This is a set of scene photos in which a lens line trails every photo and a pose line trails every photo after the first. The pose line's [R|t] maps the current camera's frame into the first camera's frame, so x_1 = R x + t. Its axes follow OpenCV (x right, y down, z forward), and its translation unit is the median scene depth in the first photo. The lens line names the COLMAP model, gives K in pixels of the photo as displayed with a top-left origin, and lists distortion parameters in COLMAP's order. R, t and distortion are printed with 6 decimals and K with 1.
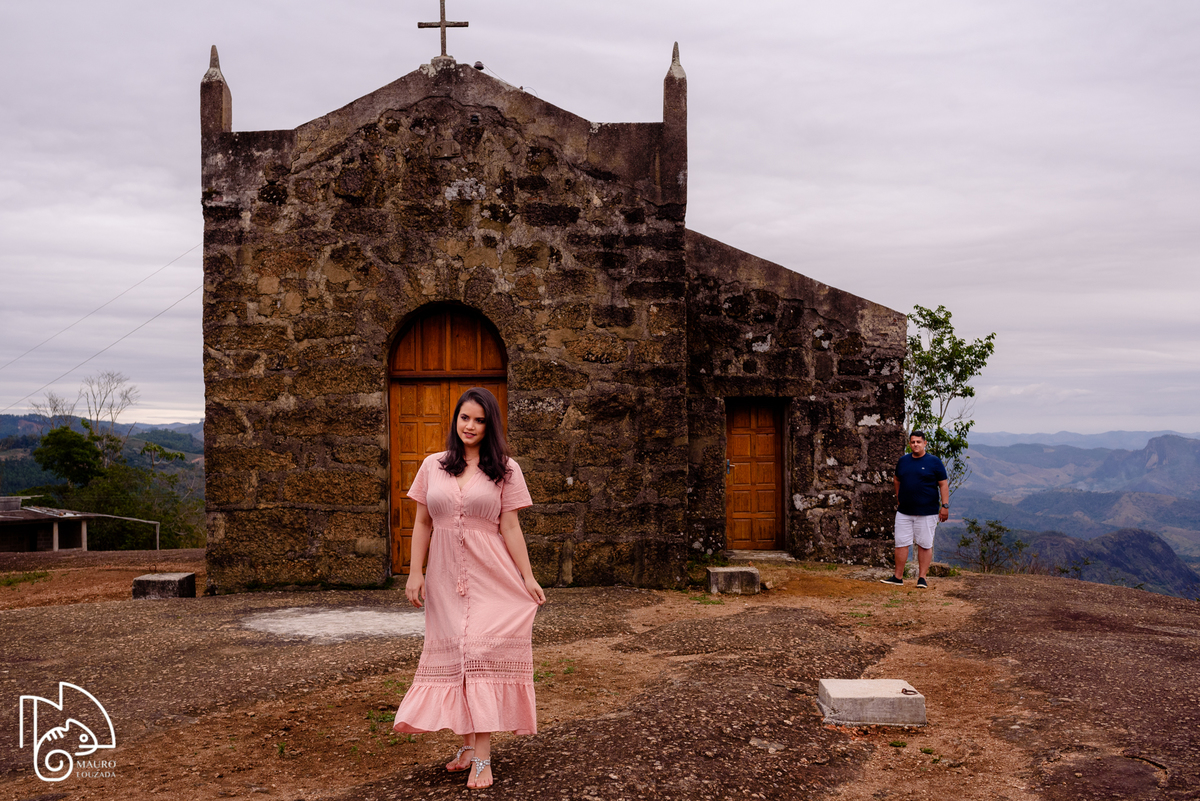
lens RADIAL K [[1259.5, 0, 562.9], [0, 1259.5, 428.8], [0, 0, 1]] dist [-0.089544, 0.059141]
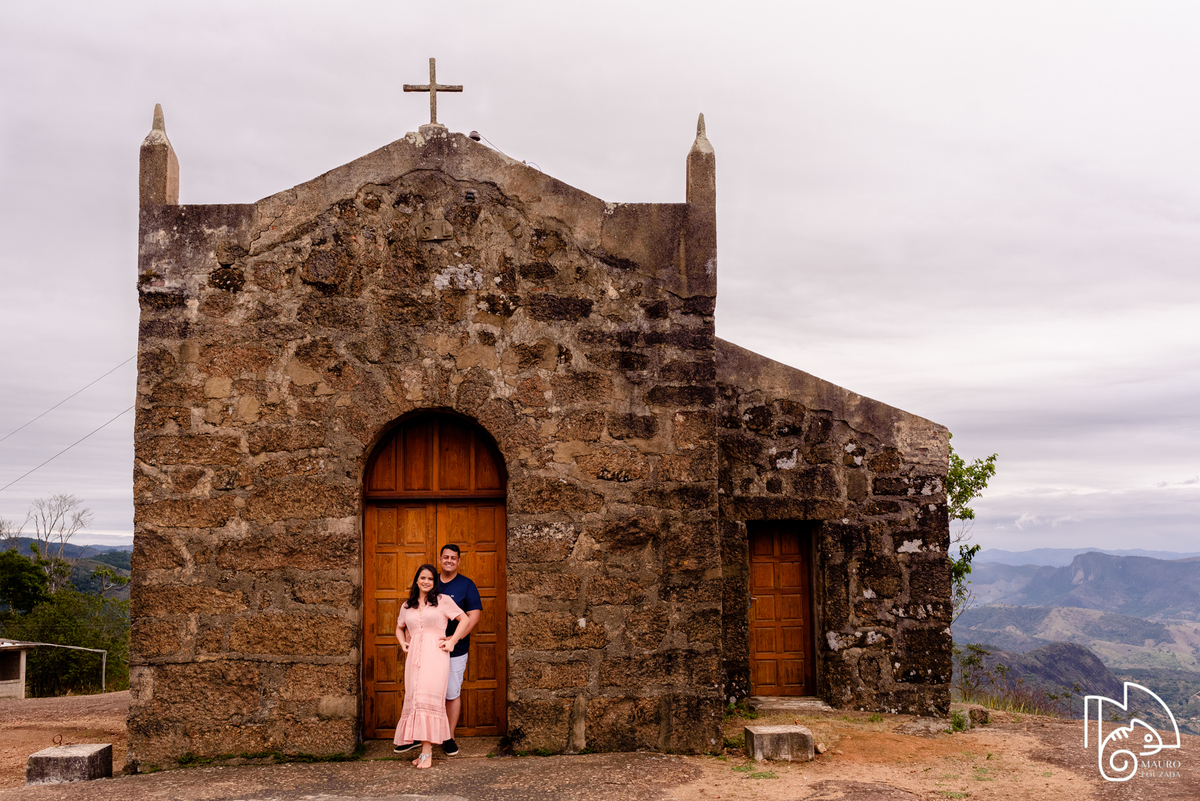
lens RADIAL K [[1193.5, 0, 598.8], [0, 1193.5, 416.5], [0, 0, 1]] dist [0.008058, 0.007422]
pose [[0.997759, 0.003015, 0.066842, -0.036598], [0.004328, 0.993984, -0.109441, -0.007825], [-0.066770, 0.109485, 0.991743, 0.200588]]
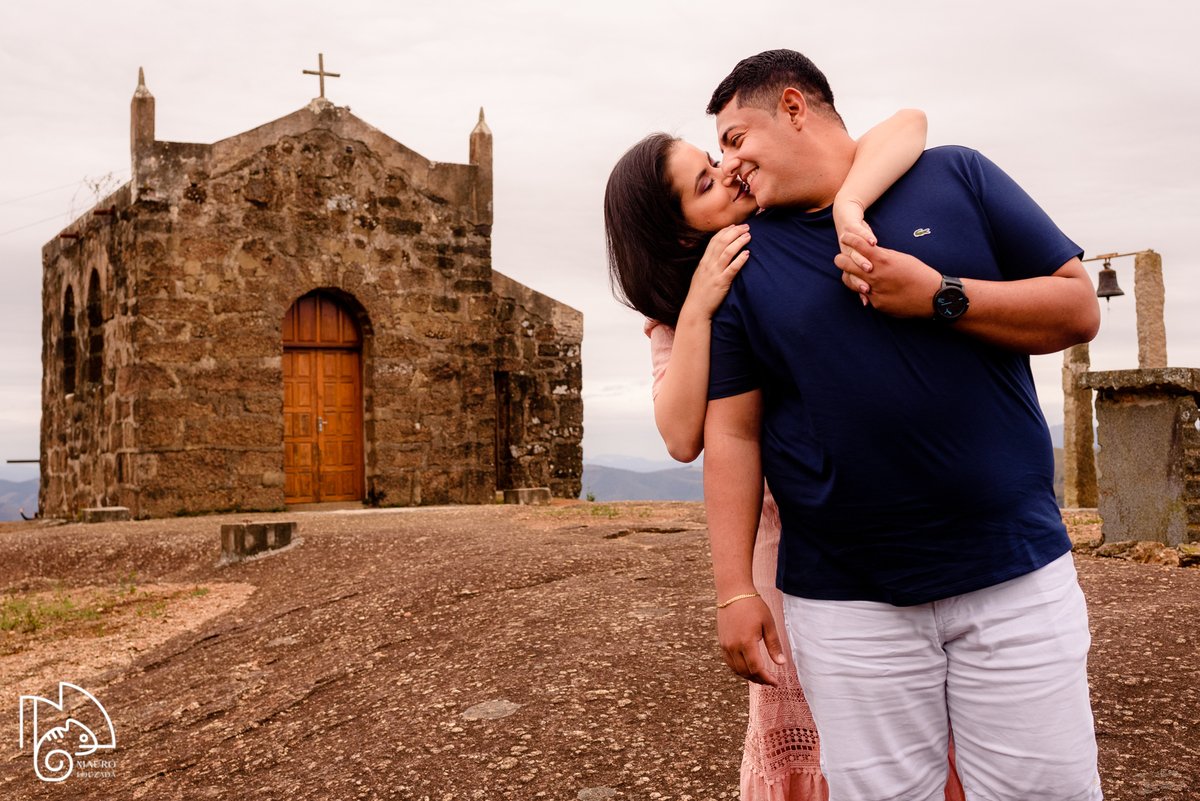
lens RADIAL K [[1450.0, 0, 602.7], [0, 1450.0, 382.8], [0, 0, 1]] dist [-0.093514, 0.036181]
pose [[0.845982, 0.011790, 0.533081, -0.645375], [0.016395, 0.998708, -0.048106, 0.072351], [-0.532959, 0.049437, 0.844696, -0.399837]]
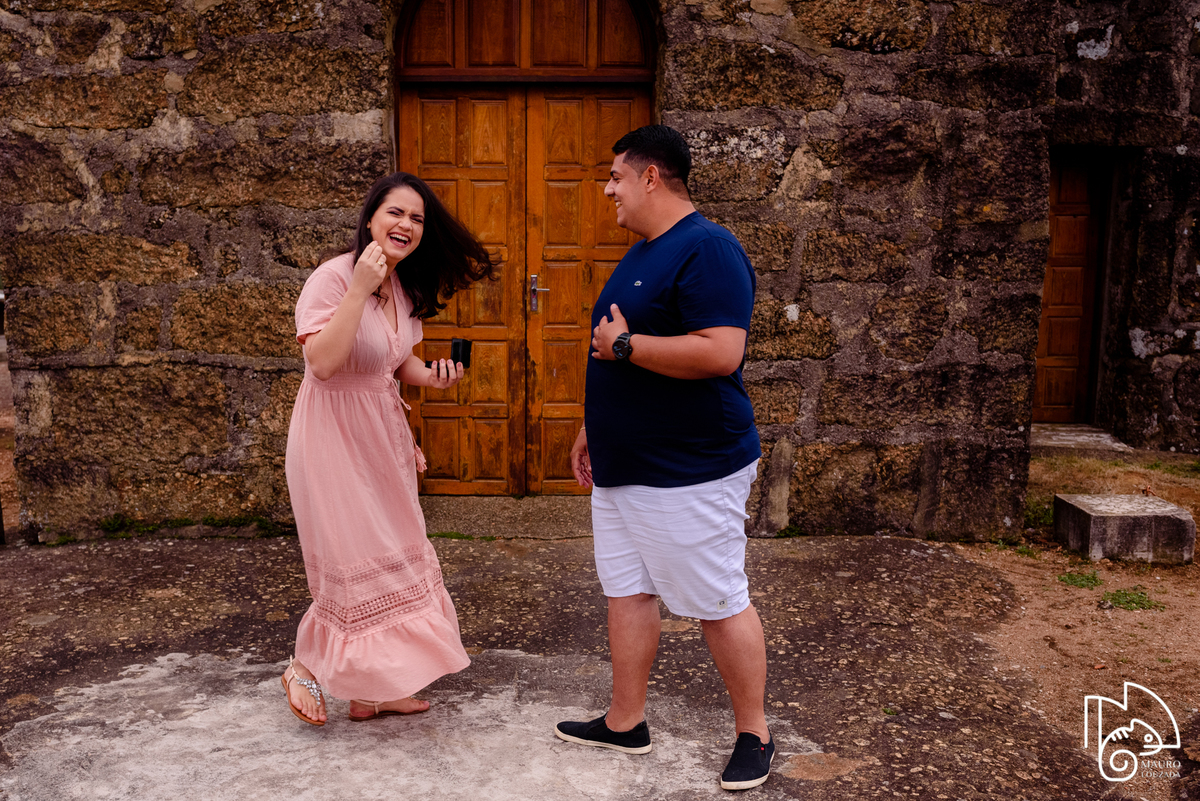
lens RADIAL K [[1292.1, 0, 544.7], [0, 1292.1, 437.3], [0, 0, 1]] dist [-0.103081, 0.112790]
pose [[0.999908, 0.013510, -0.001169, -0.083999], [-0.013073, 0.983291, 0.181570, 0.001912], [0.003602, -0.181538, 0.983377, 0.527130]]
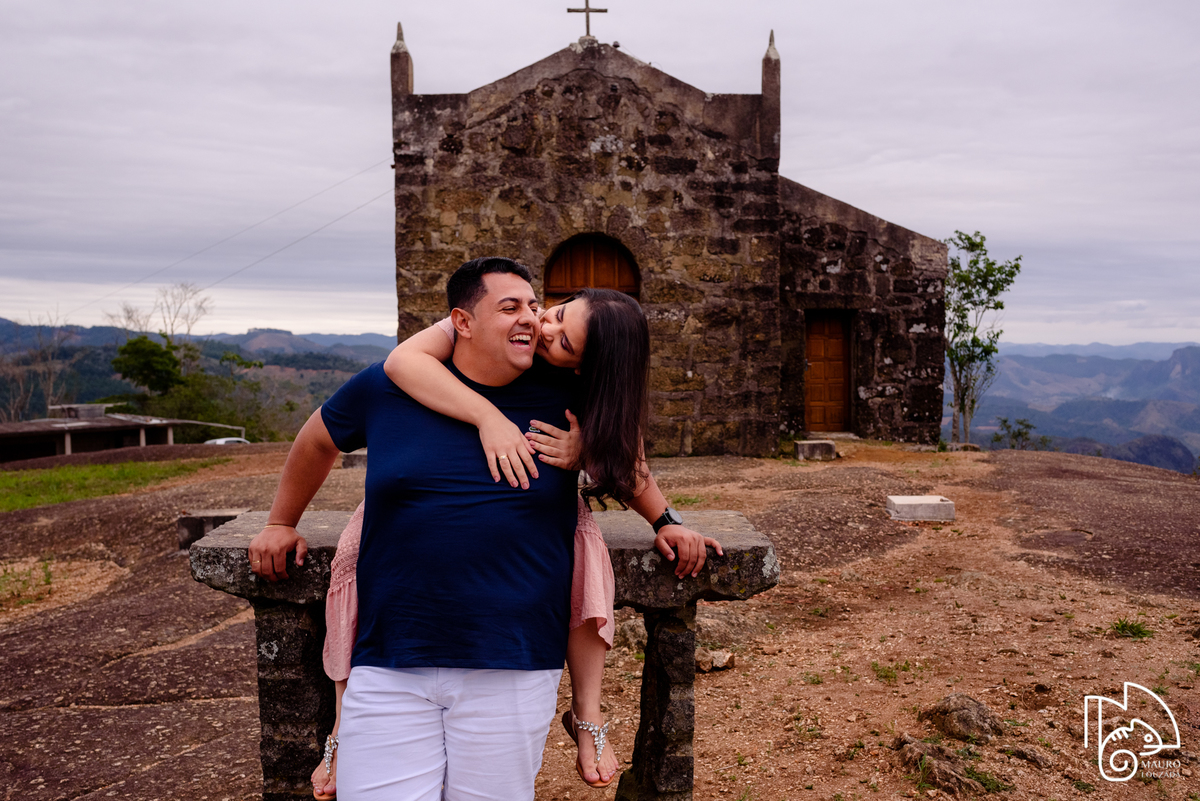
lens RADIAL K [[1240.1, 0, 773.7], [0, 1240.1, 427.9], [0, 0, 1]] dist [-0.098234, 0.017834]
pose [[0.991916, -0.007143, 0.126696, -0.070184], [-0.001983, 0.997420, 0.071762, 0.004998], [-0.126881, -0.071433, 0.989342, -0.268786]]
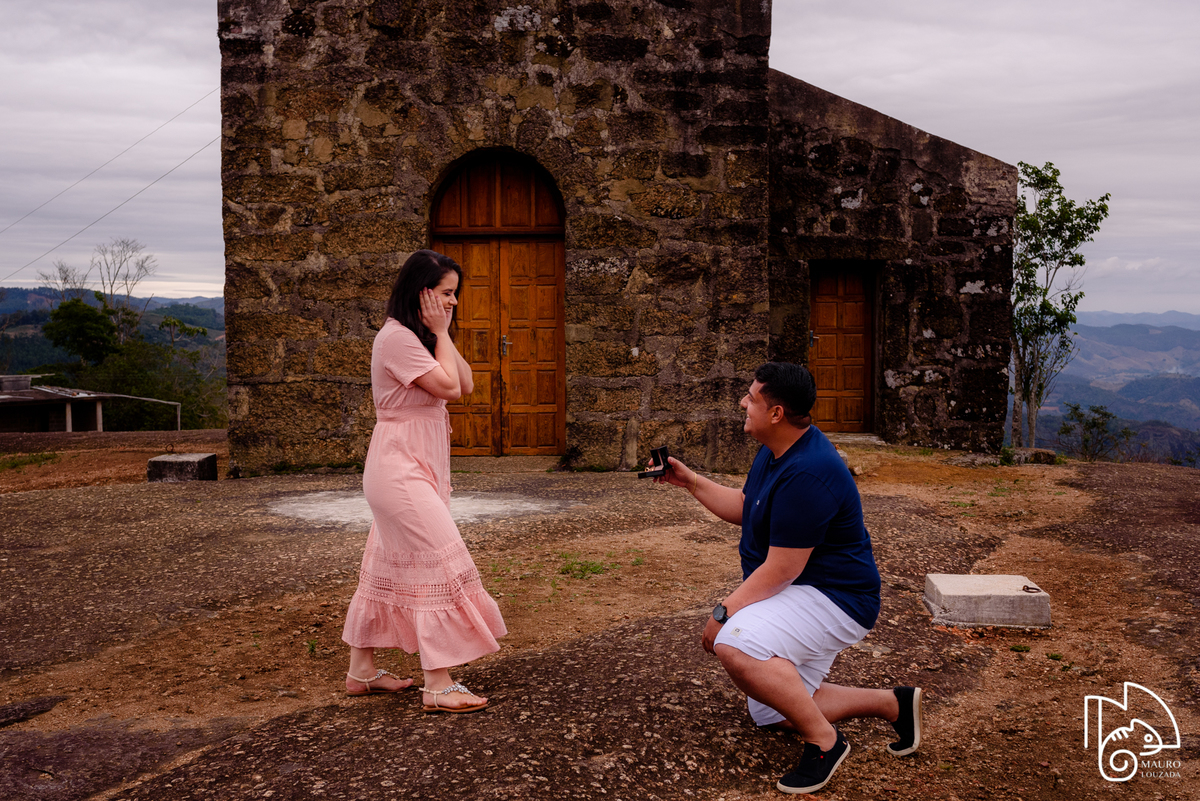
lens RADIAL K [[1374.4, 0, 583.6], [0, 1374.4, 413.6], [0, 0, 1]] dist [-0.089840, 0.056625]
pose [[0.999660, 0.005994, -0.025375, -0.005890], [-0.003963, 0.996841, 0.079329, 0.008071], [0.025771, -0.079202, 0.996525, 0.030830]]
